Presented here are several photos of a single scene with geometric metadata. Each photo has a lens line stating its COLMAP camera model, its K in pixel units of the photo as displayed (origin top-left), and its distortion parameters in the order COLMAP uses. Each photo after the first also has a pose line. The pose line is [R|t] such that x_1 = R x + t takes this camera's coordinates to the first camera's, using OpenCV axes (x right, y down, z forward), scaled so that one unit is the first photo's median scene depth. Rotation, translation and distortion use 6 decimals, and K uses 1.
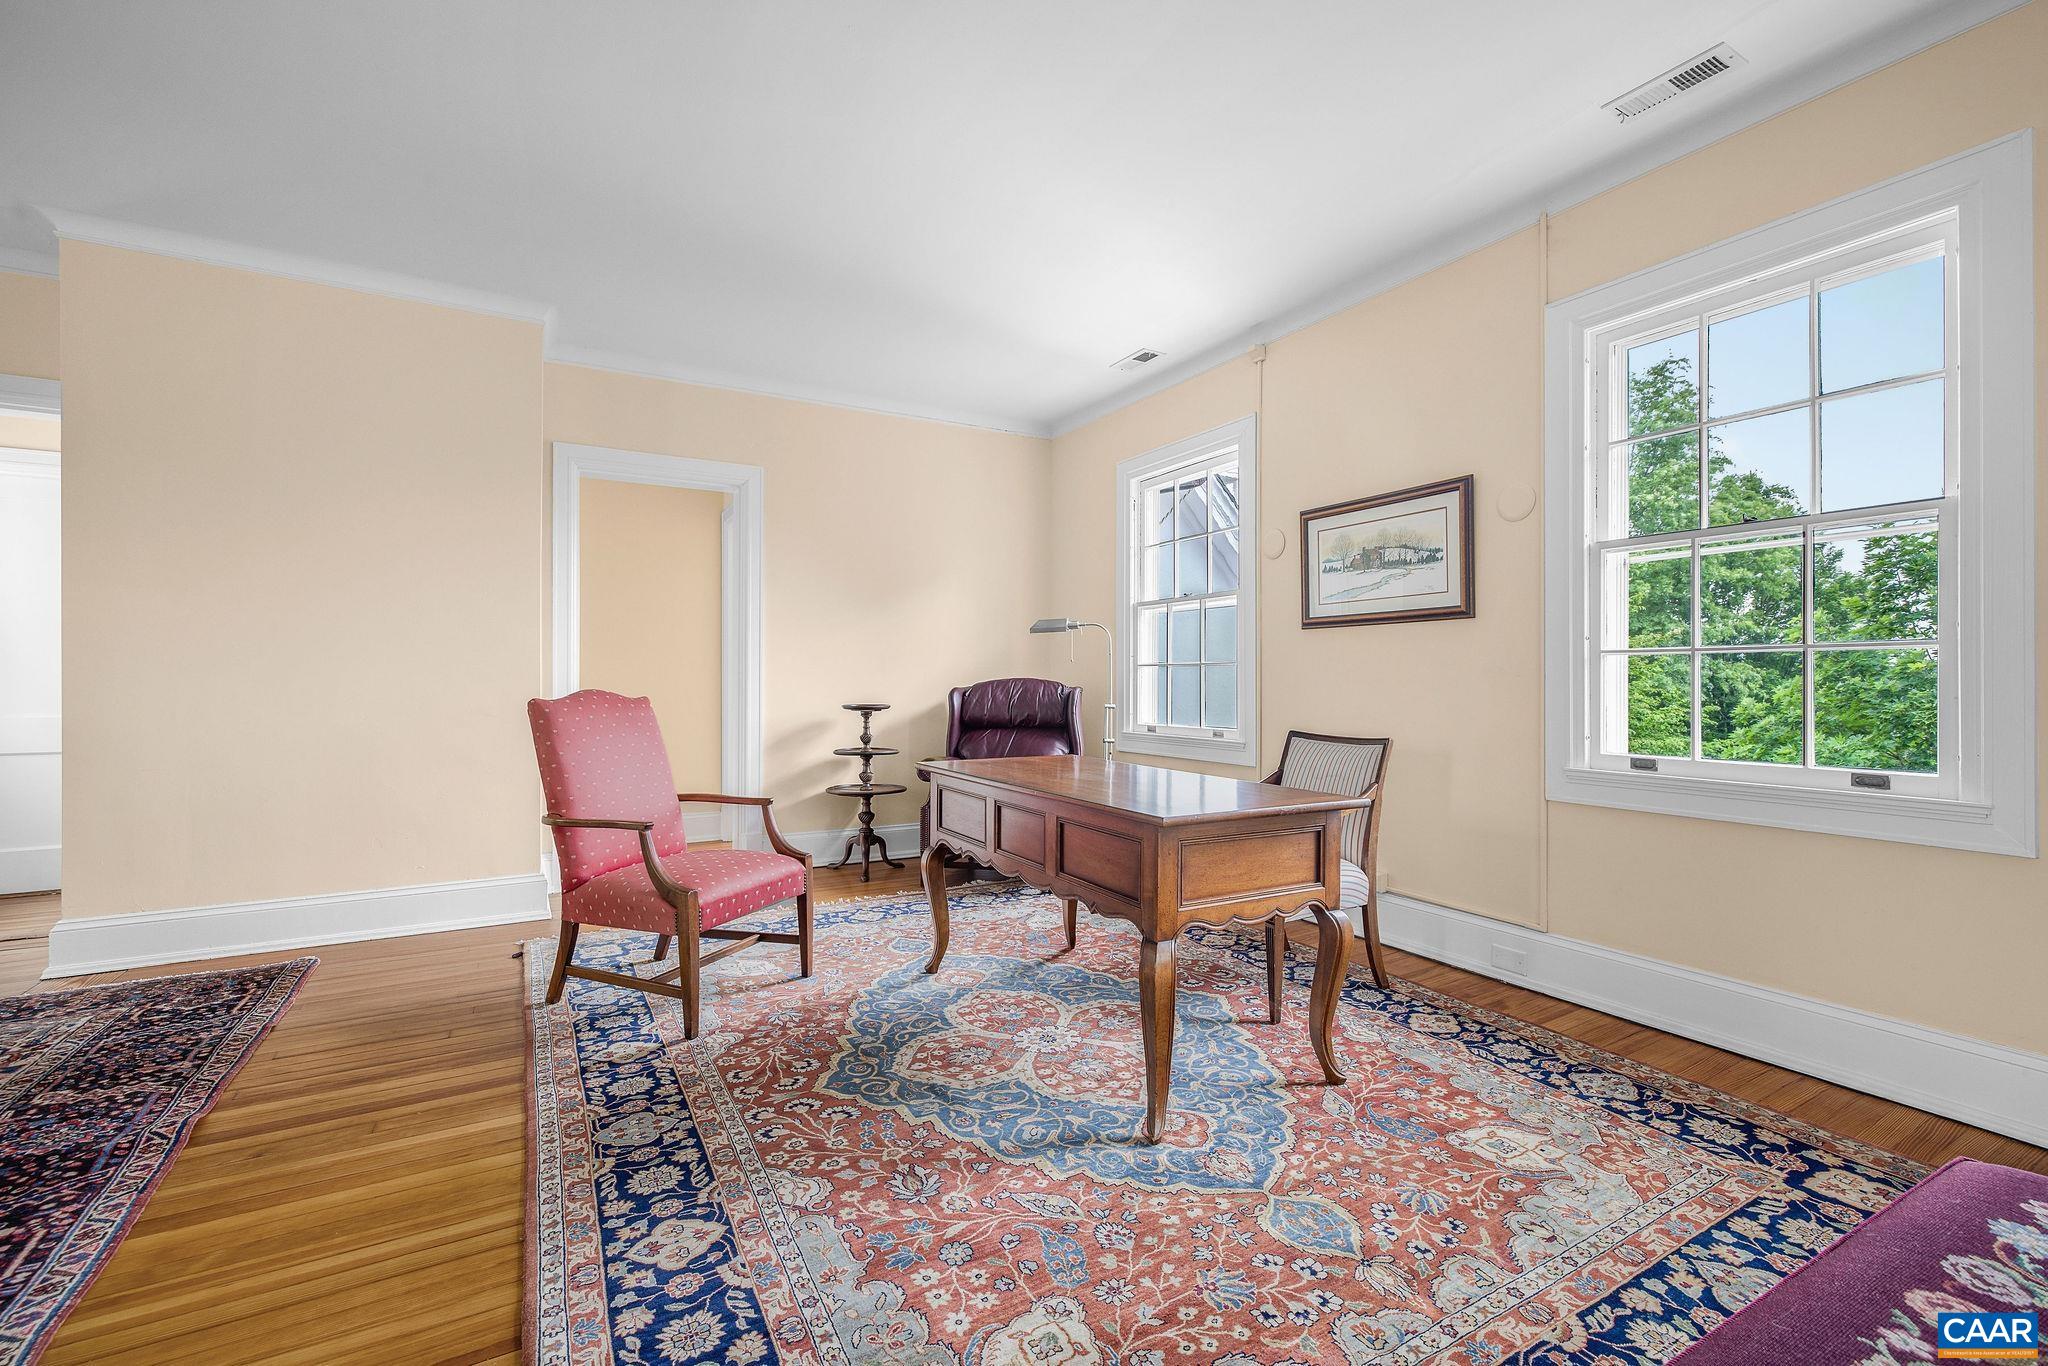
lens RADIAL K [[869.7, 0, 1035.9], [0, 869.7, 679.5], [0, 0, 1]] dist [0.000589, 0.000861]
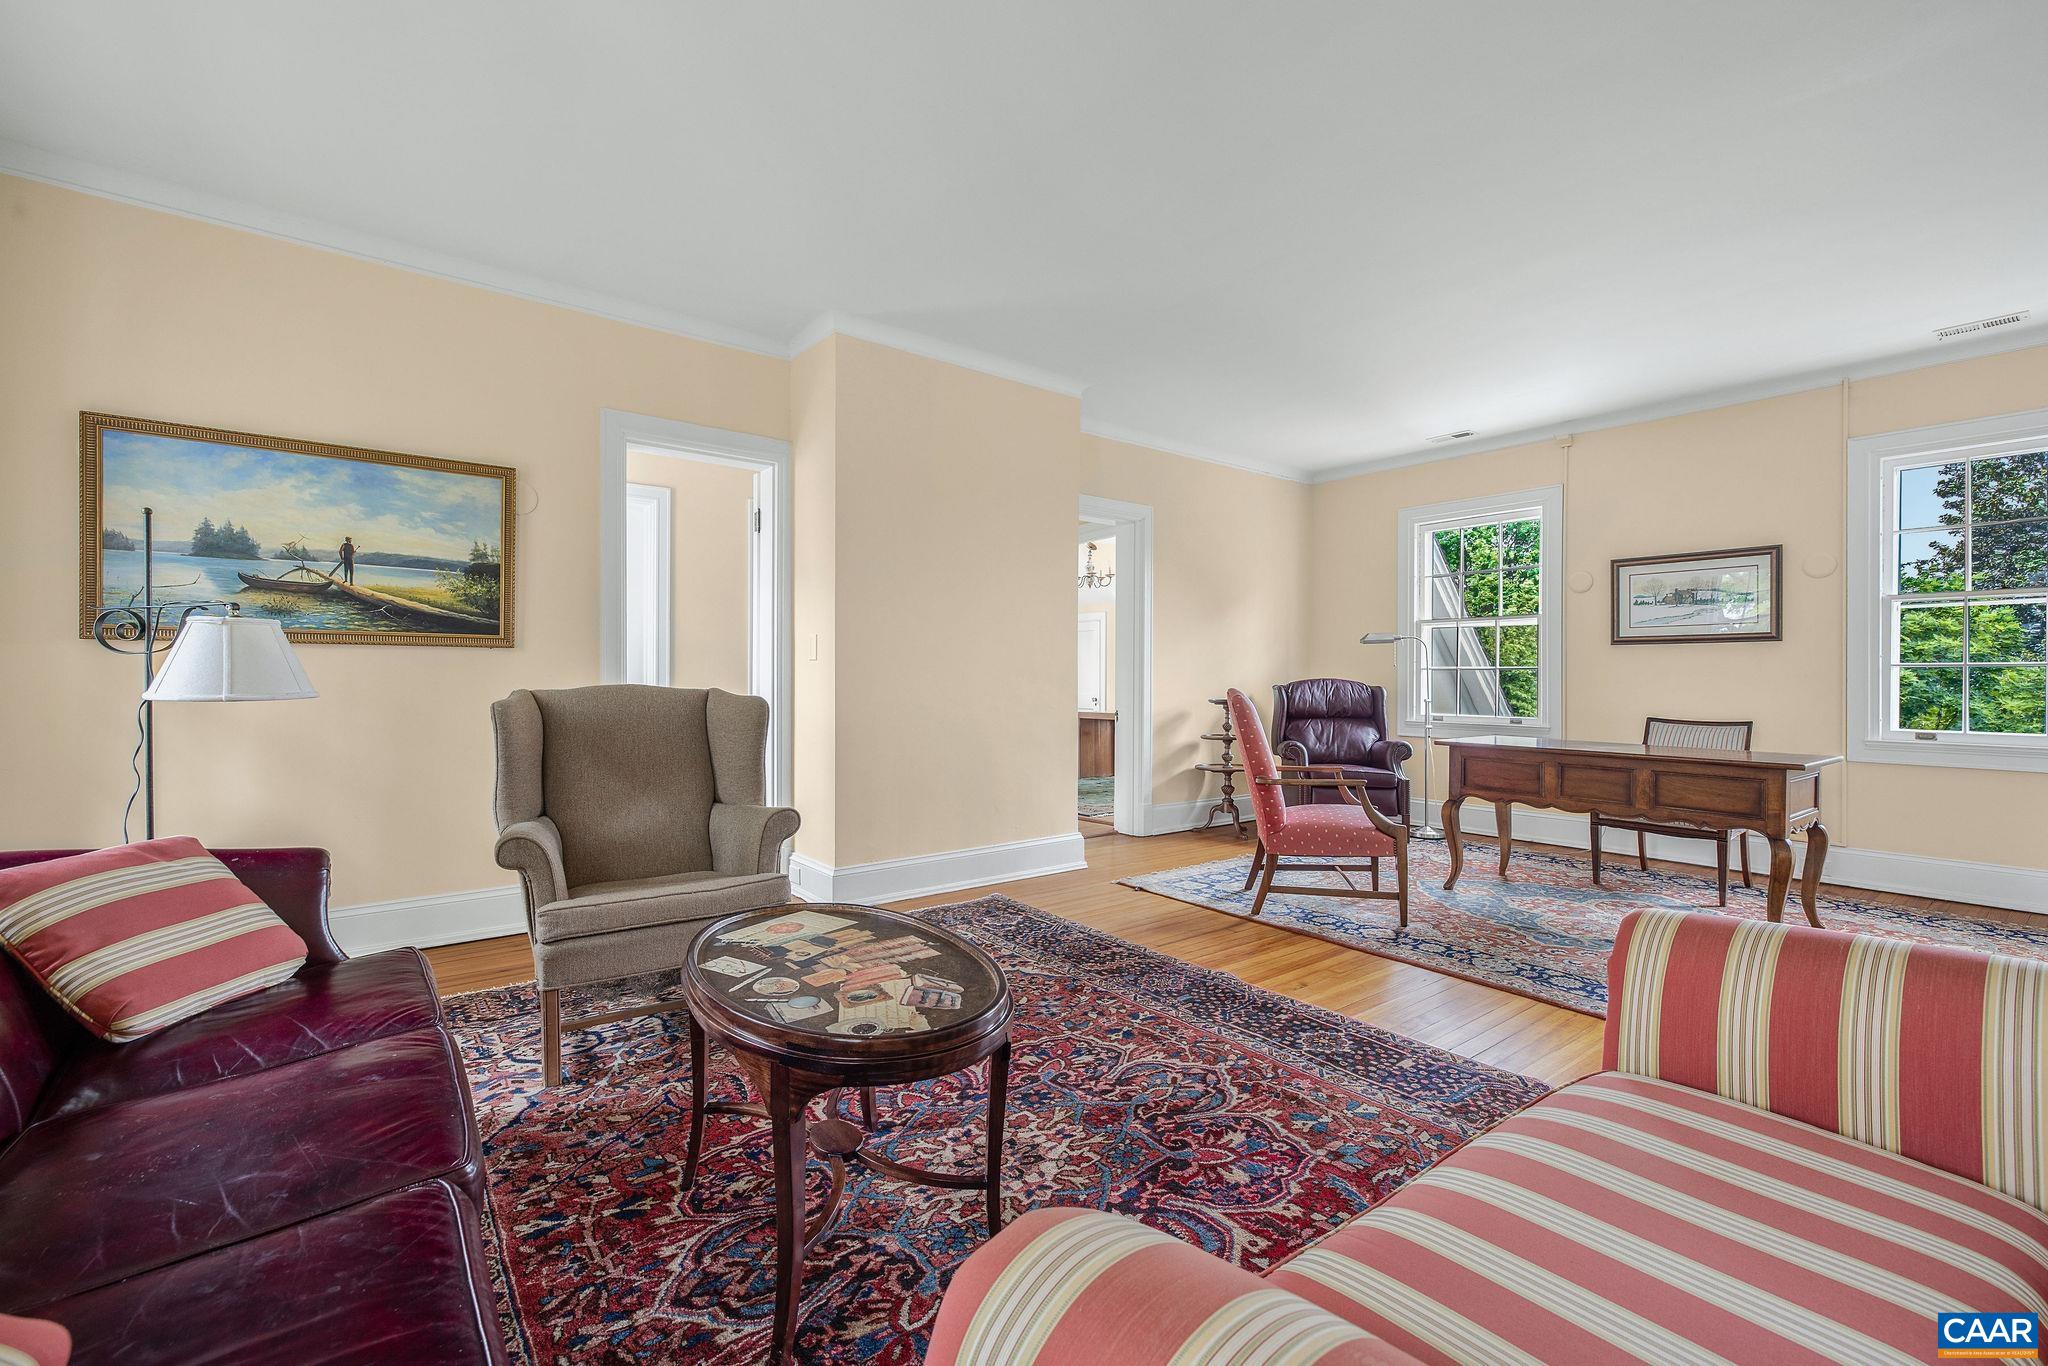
lens RADIAL K [[869.7, 0, 1022.2], [0, 869.7, 679.7], [0, 0, 1]] dist [0.000589, 0.000861]
pose [[0.990977, 0.001213, 0.134025, -0.959539], [-0.002317, 0.999965, 0.008084, -0.013290], [-0.134011, -0.008321, 0.990945, -0.295471]]
